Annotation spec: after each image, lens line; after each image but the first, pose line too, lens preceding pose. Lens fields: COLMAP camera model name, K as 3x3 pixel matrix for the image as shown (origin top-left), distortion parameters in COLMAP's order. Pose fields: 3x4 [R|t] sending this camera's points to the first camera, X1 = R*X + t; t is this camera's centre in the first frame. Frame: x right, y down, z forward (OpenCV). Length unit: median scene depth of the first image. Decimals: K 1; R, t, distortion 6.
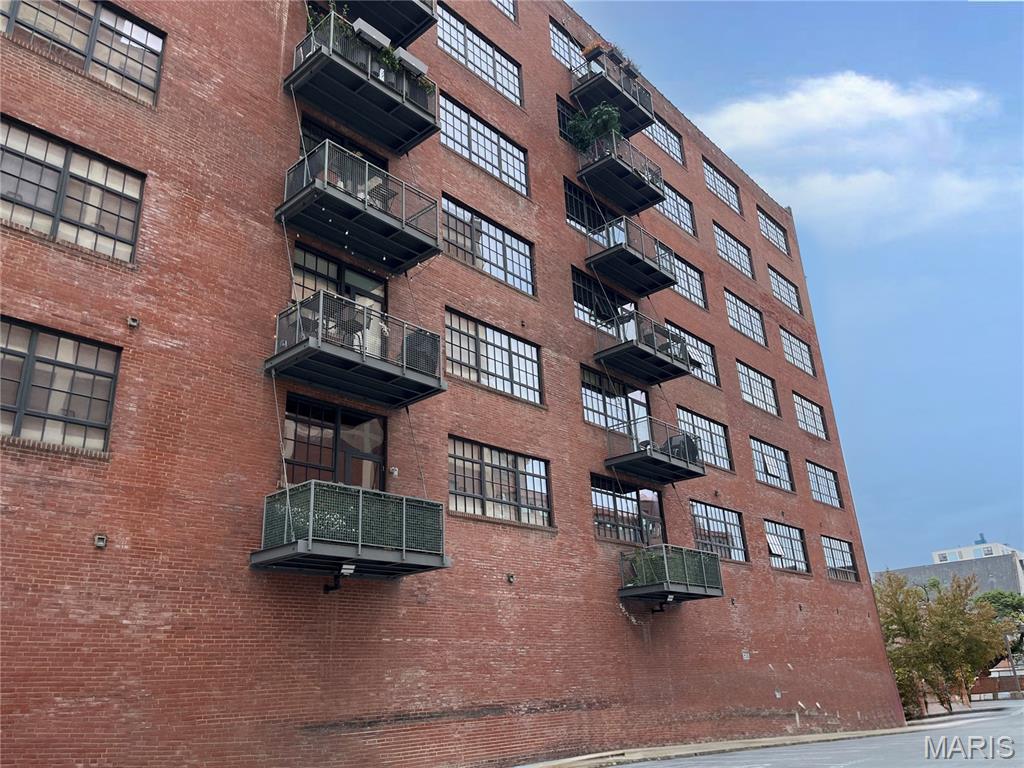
lens RADIAL K [[783.5, 0, 511.3], [0, 783.5, 388.2], [0, 0, 1]] dist [0.041639, -0.071003]
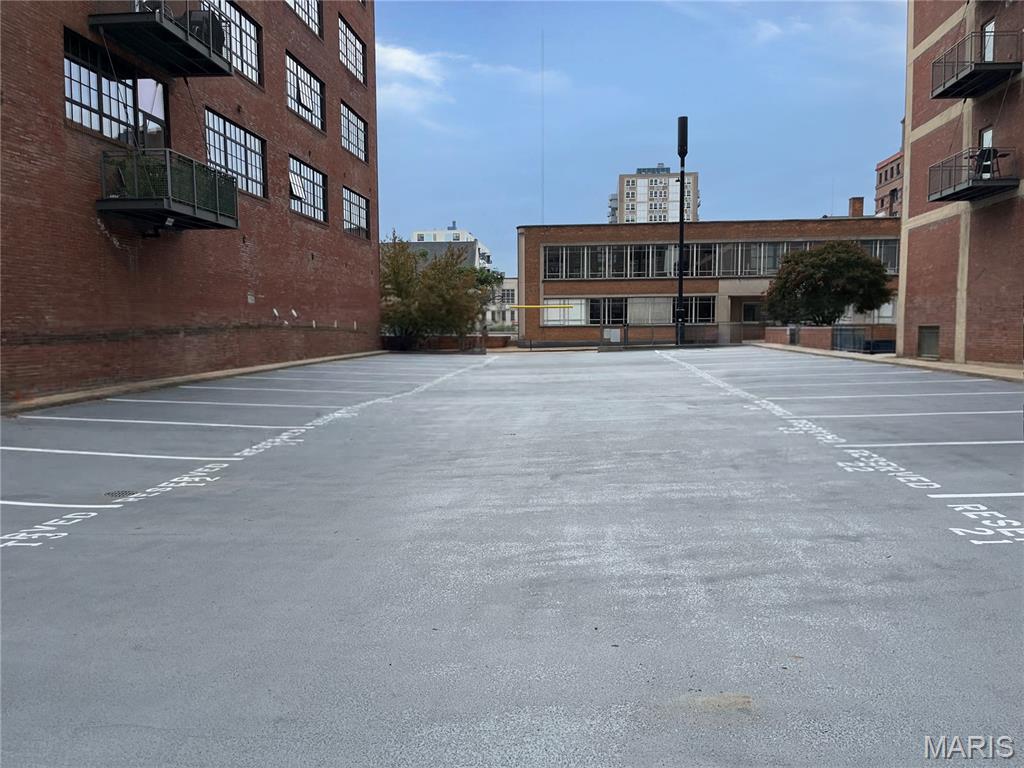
lens RADIAL K [[783.5, 0, 514.5], [0, 783.5, 391.3], [0, 0, 1]] dist [0.041639, -0.071003]
pose [[0.814577, 0.000248, 0.580056, 0.019374], [-0.242409, 0.908636, 0.340028, 0.053751], [-0.526975, -0.417590, 0.740214, 0.123493]]
